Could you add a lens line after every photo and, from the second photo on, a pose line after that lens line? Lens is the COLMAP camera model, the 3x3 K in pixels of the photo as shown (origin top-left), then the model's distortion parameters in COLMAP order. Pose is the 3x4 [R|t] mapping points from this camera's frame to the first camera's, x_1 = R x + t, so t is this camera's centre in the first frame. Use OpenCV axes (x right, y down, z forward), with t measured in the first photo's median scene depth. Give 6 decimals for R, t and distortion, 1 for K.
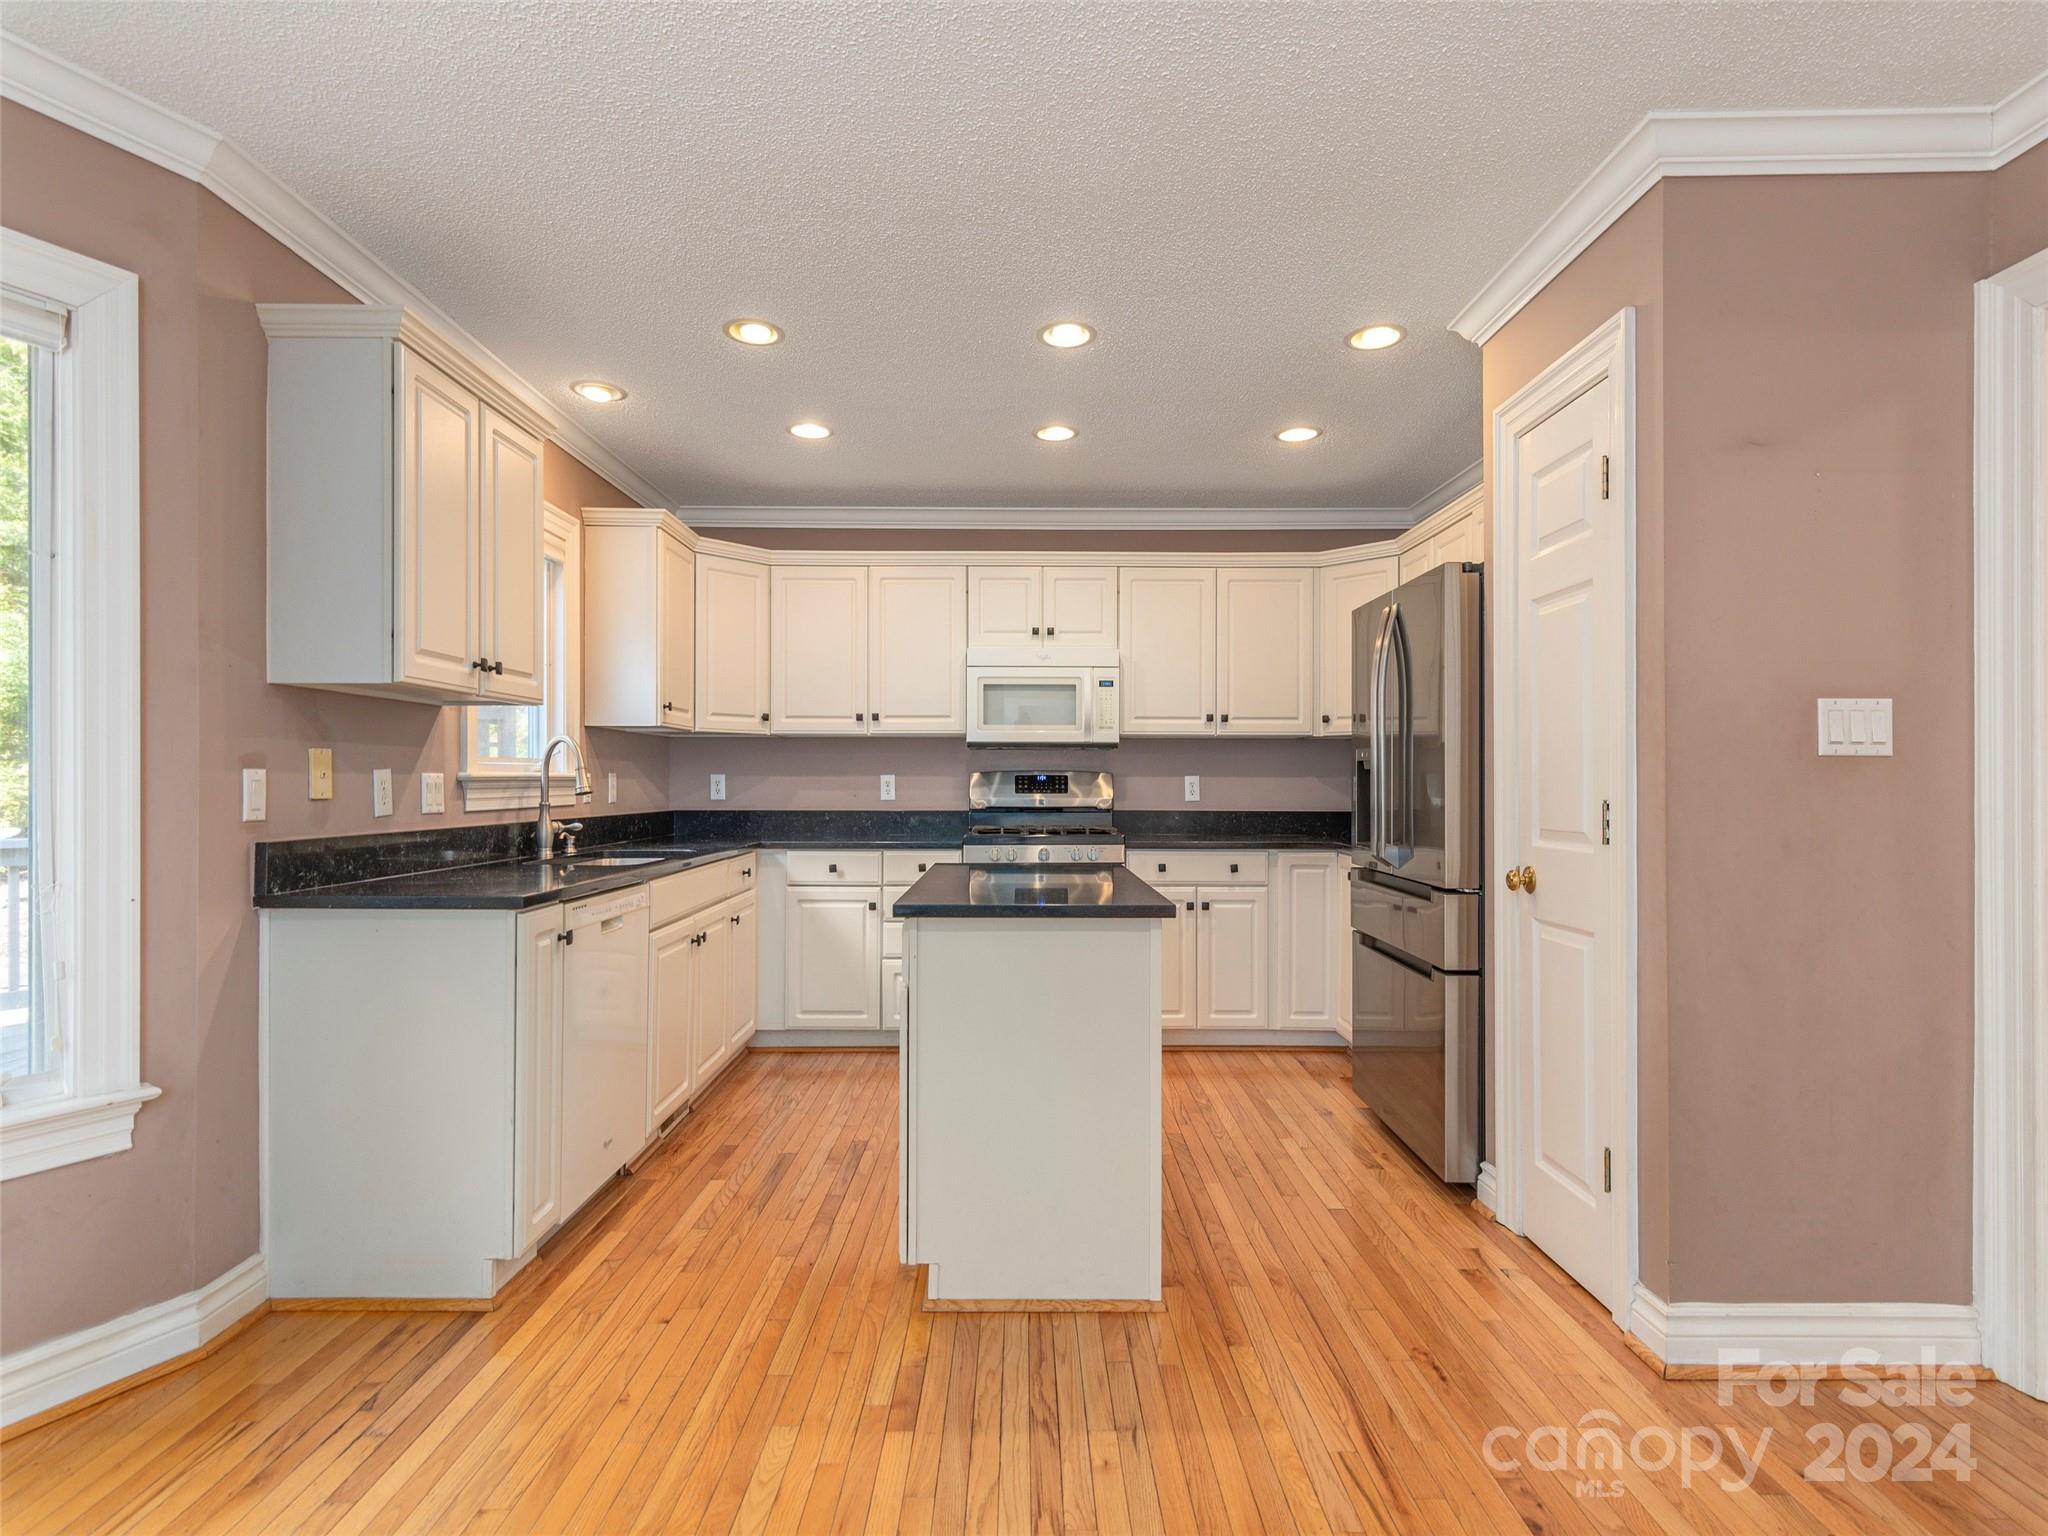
lens RADIAL K [[1020.9, 0, 1028.7], [0, 1020.9, 782.7], [0, 0, 1]] dist [0.009054, 0.000293]
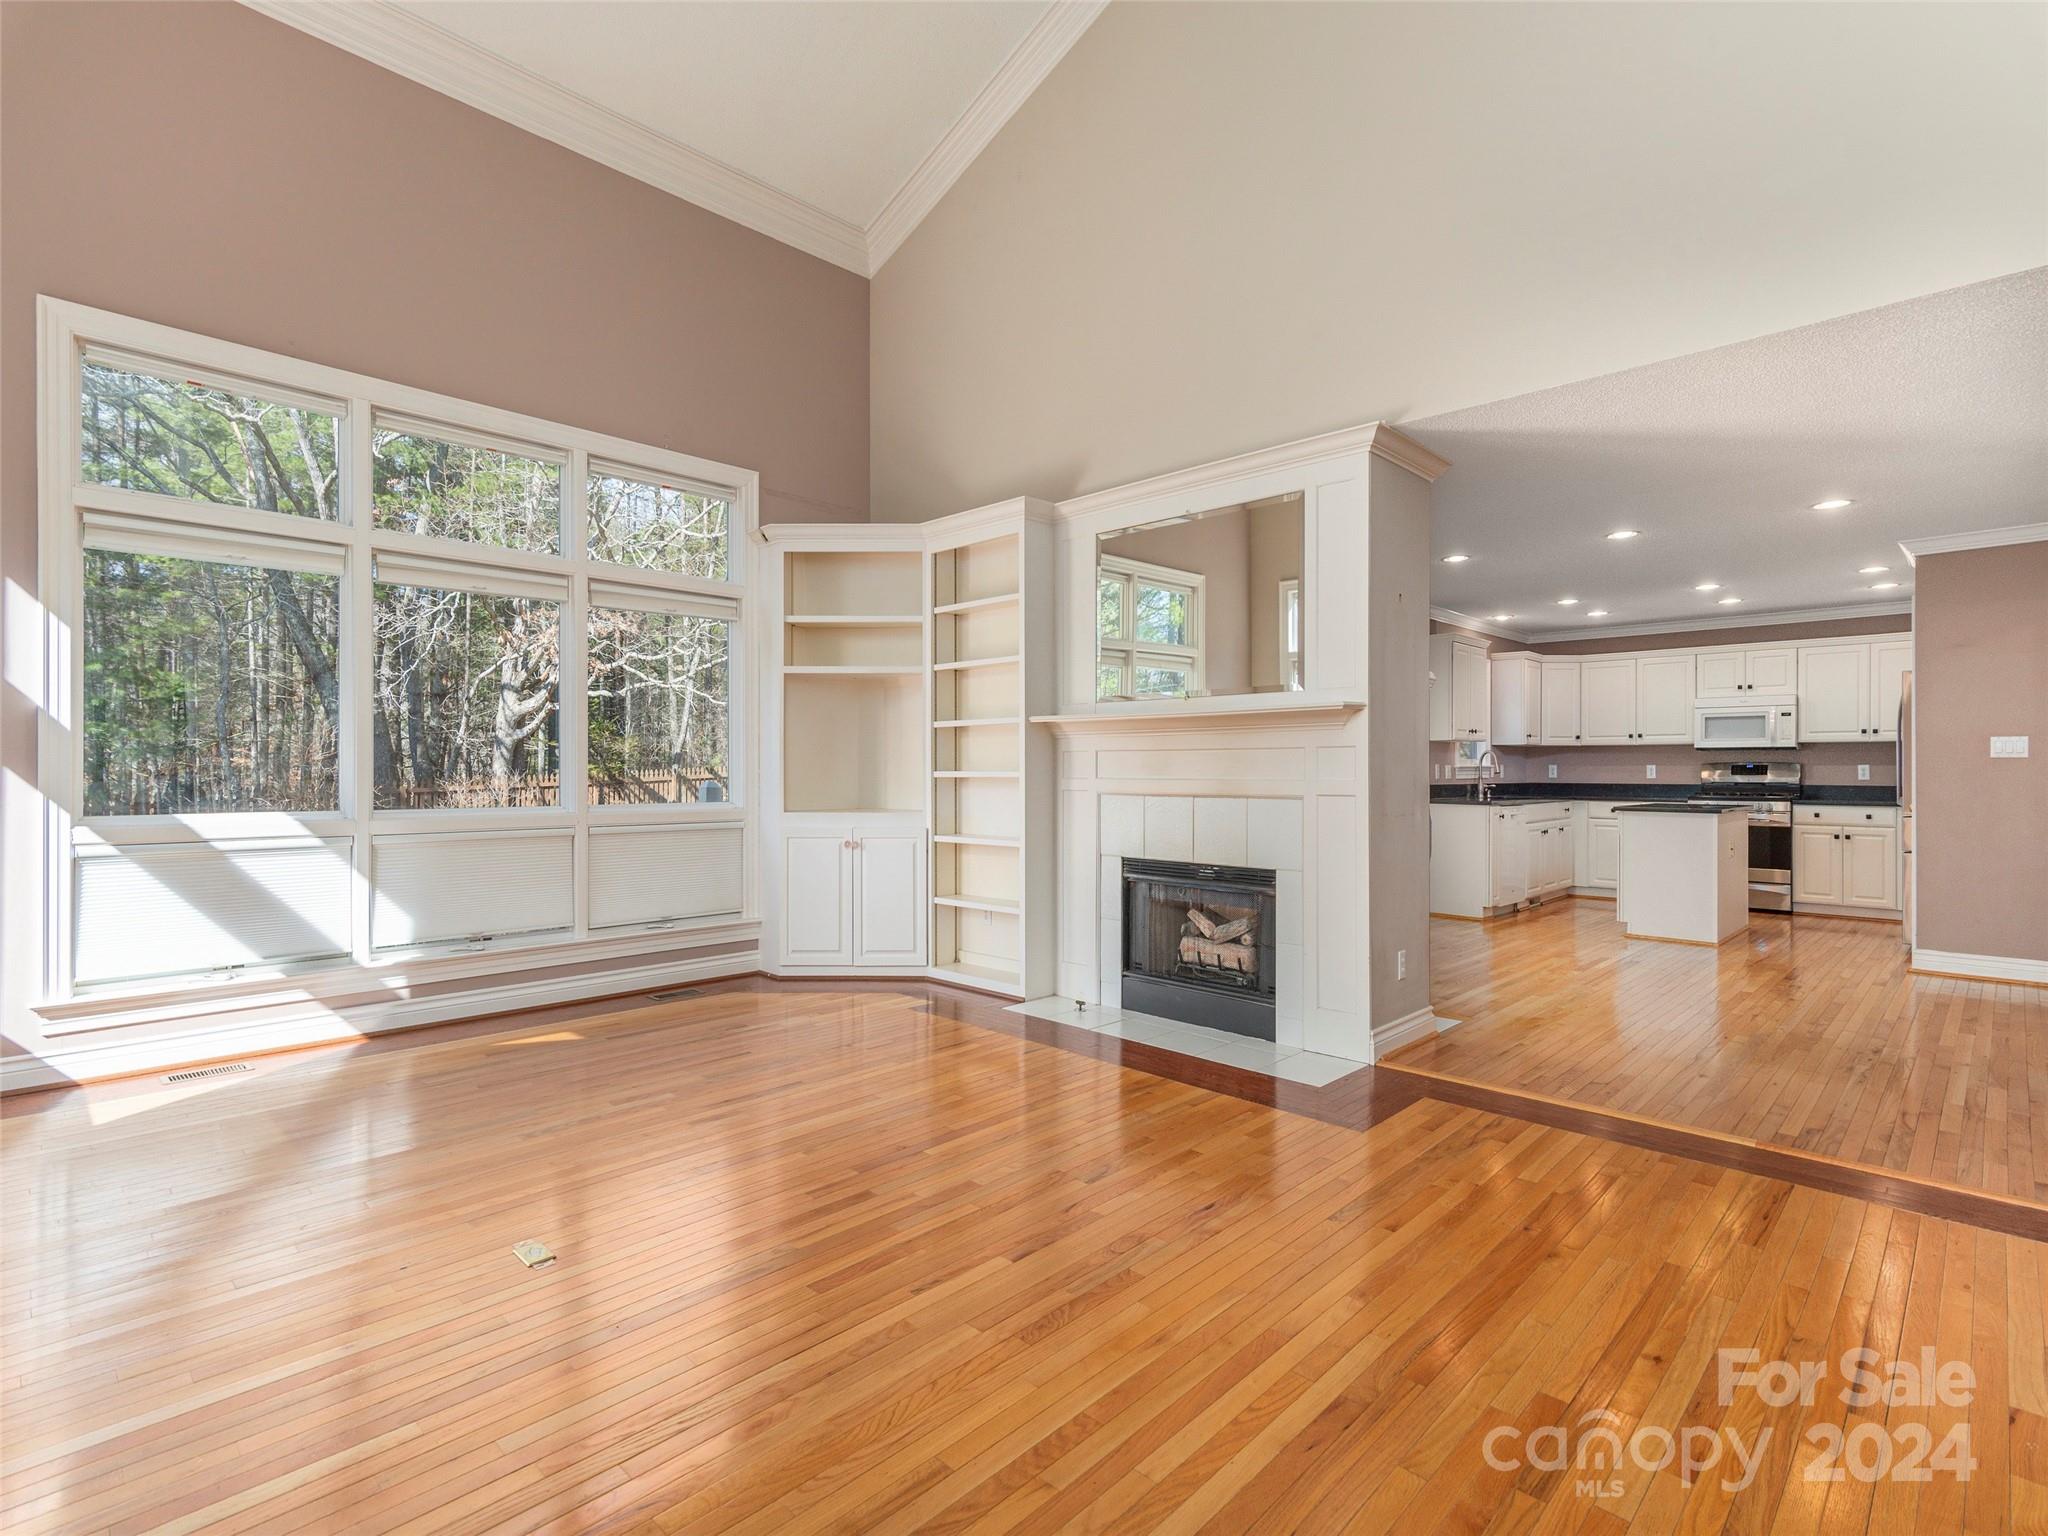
lens RADIAL K [[1020.9, 0, 1012.4], [0, 1020.9, 769.2], [0, 0, 1]] dist [0.009054, 0.000293]
pose [[0.713929, -0.000973, -0.700217, 0.374449], [-0.002418, 0.999990, -0.003855, 0.010891], [0.700214, 0.004446, 0.713919, -1.273365]]
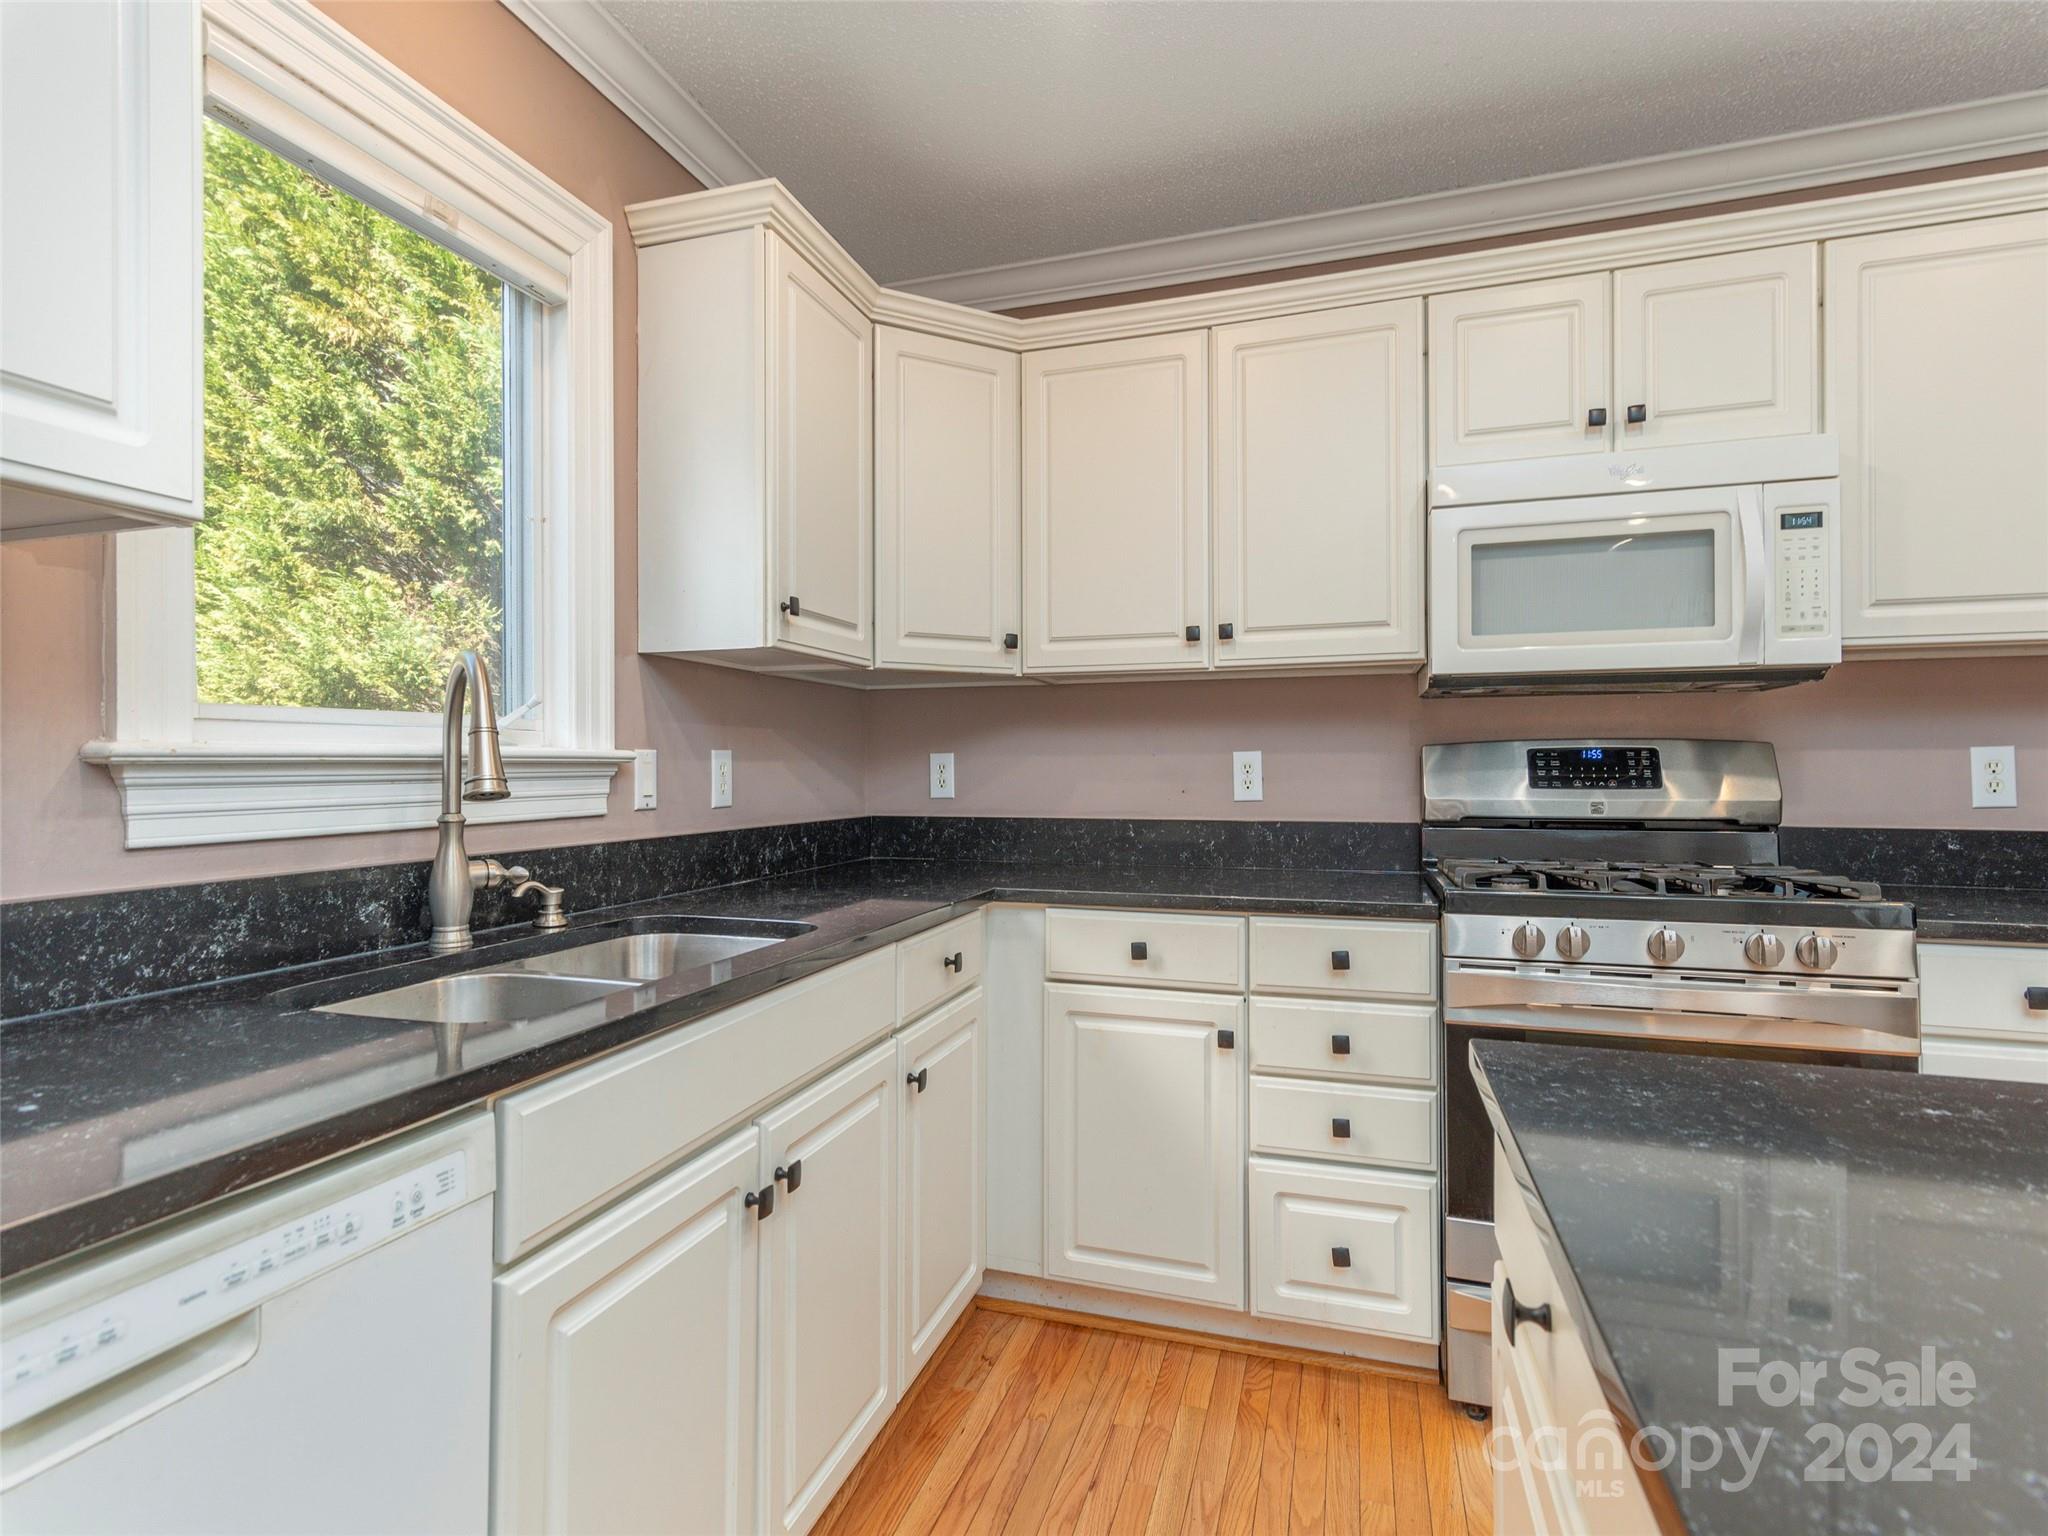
lens RADIAL K [[1020.9, 0, 1009.1], [0, 1020.9, 757.0], [0, 0, 1]] dist [0.009054, 0.000293]
pose [[0.945709, -0.007701, -0.324922, -0.091853], [0.004142, 0.999924, -0.011645, 0.000871], [0.324987, 0.009667, 0.945669, 0.517303]]
